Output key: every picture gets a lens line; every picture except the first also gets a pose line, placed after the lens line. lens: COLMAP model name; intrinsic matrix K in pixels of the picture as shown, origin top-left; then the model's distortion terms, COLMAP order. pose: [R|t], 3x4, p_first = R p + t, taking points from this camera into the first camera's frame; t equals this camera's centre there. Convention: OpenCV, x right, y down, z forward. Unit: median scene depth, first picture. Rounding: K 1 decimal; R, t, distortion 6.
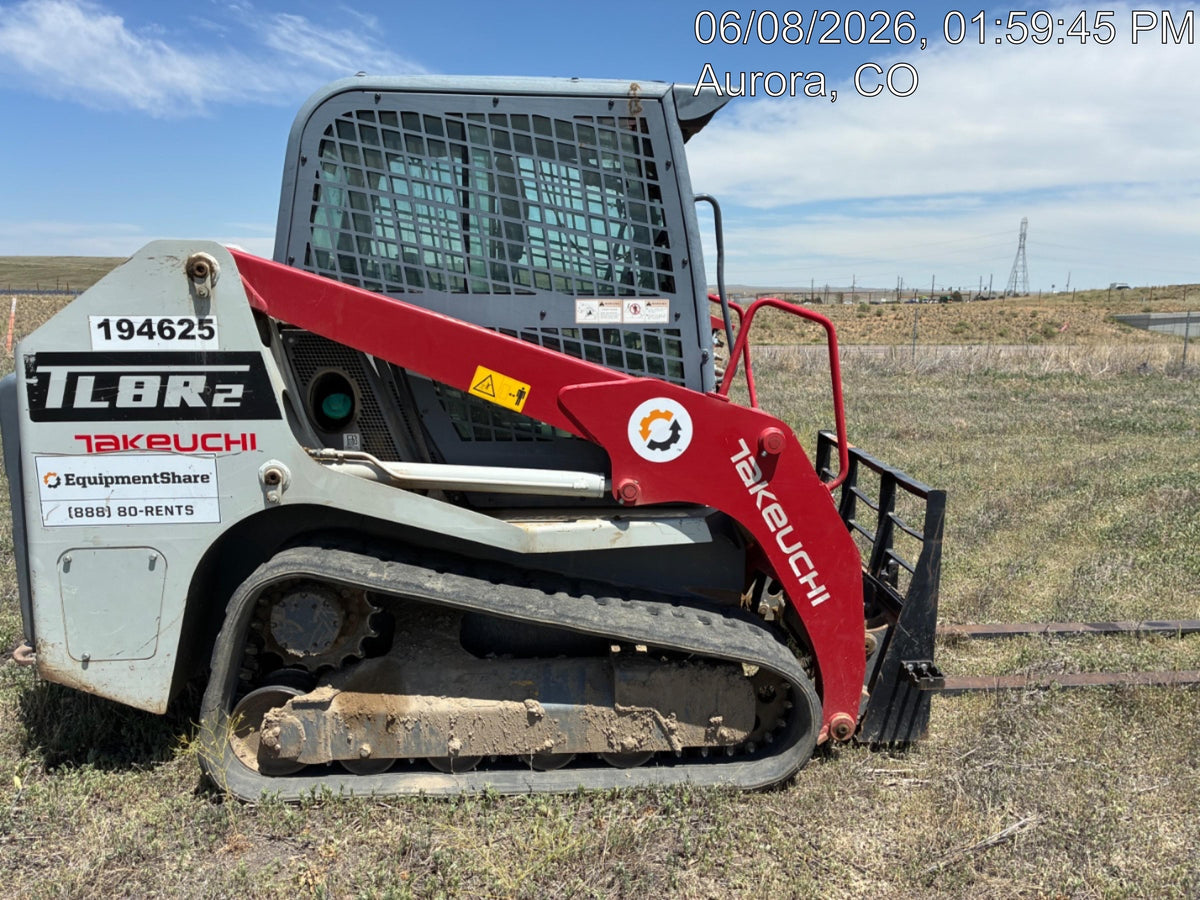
lens RADIAL K [[916.3, 0, 595.7], [0, 916.3, 448.1], [0, 0, 1]] dist [0.025060, -0.009301]
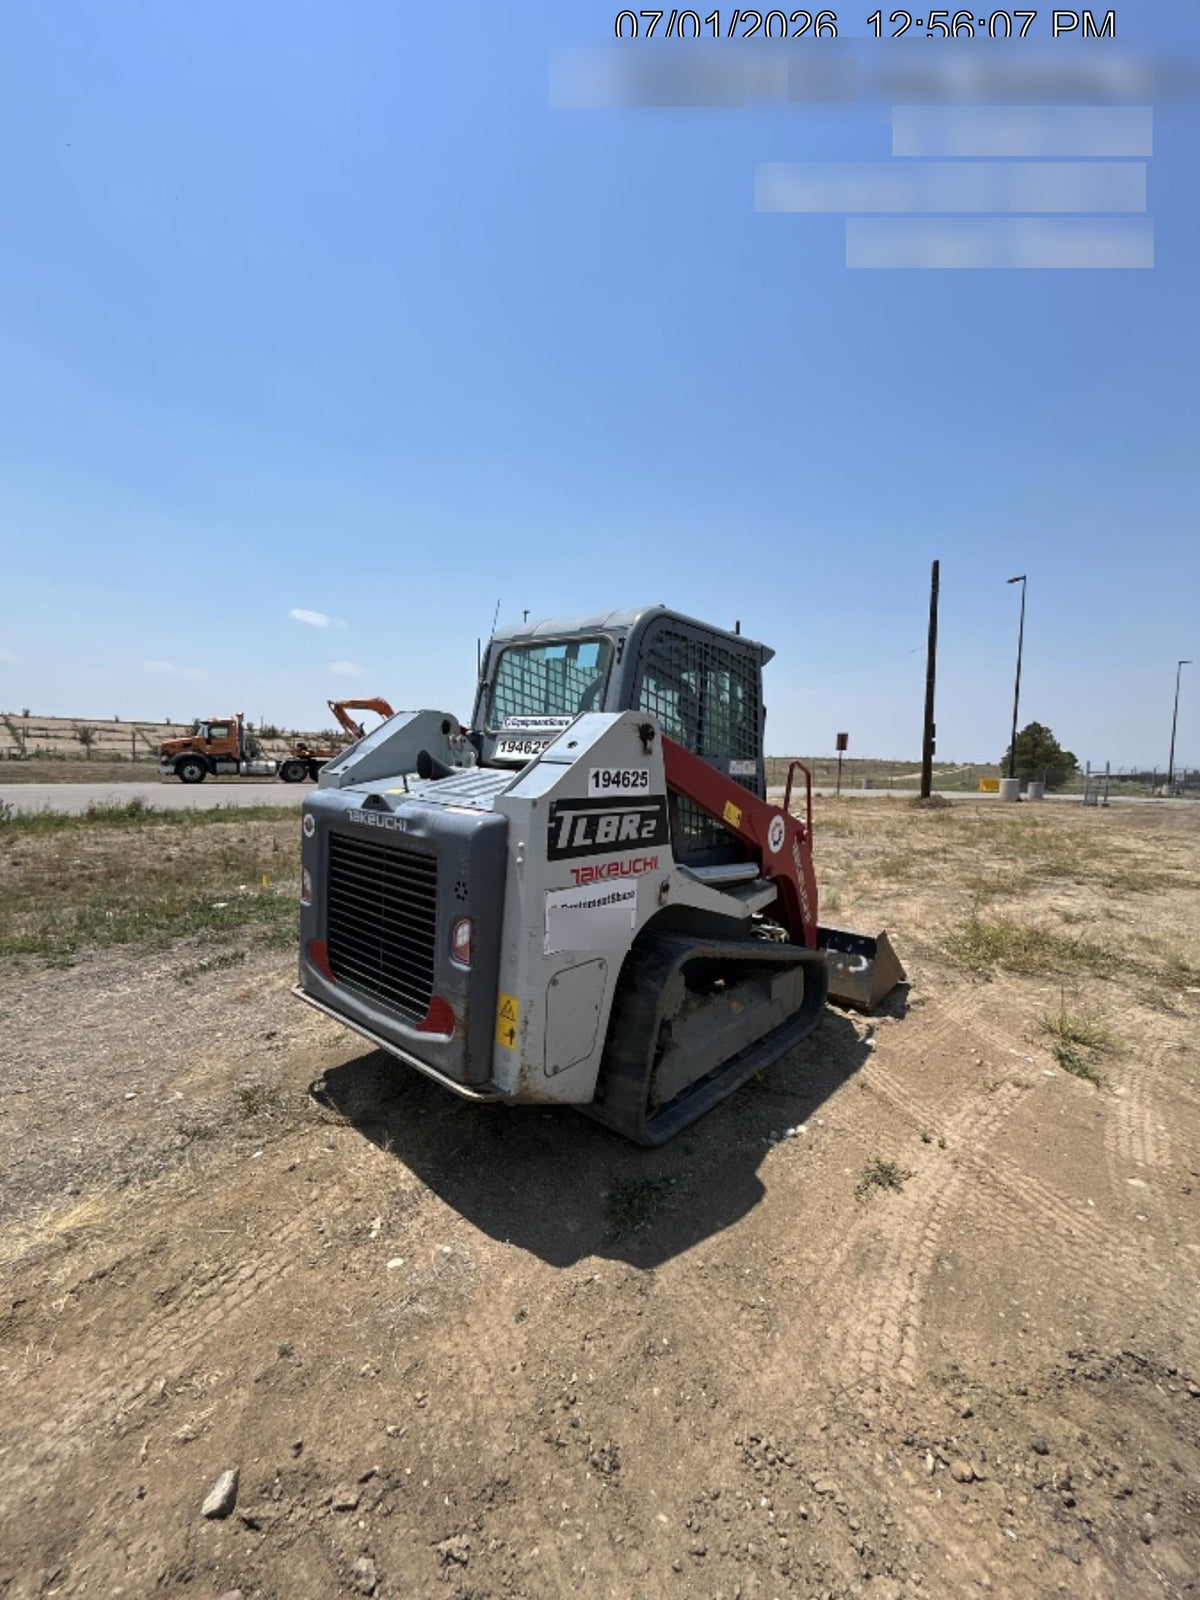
lens RADIAL K [[651.0, 0, 613.7], [0, 651.0, 792.3], [0, 0, 1]] dist [-0.019273, -0.001110]
pose [[0.686003, -0.018728, 0.727358, -1.101219], [0.088014, 0.994464, -0.057405, -0.058526], [-0.722256, 0.103397, 0.683853, 0.384824]]
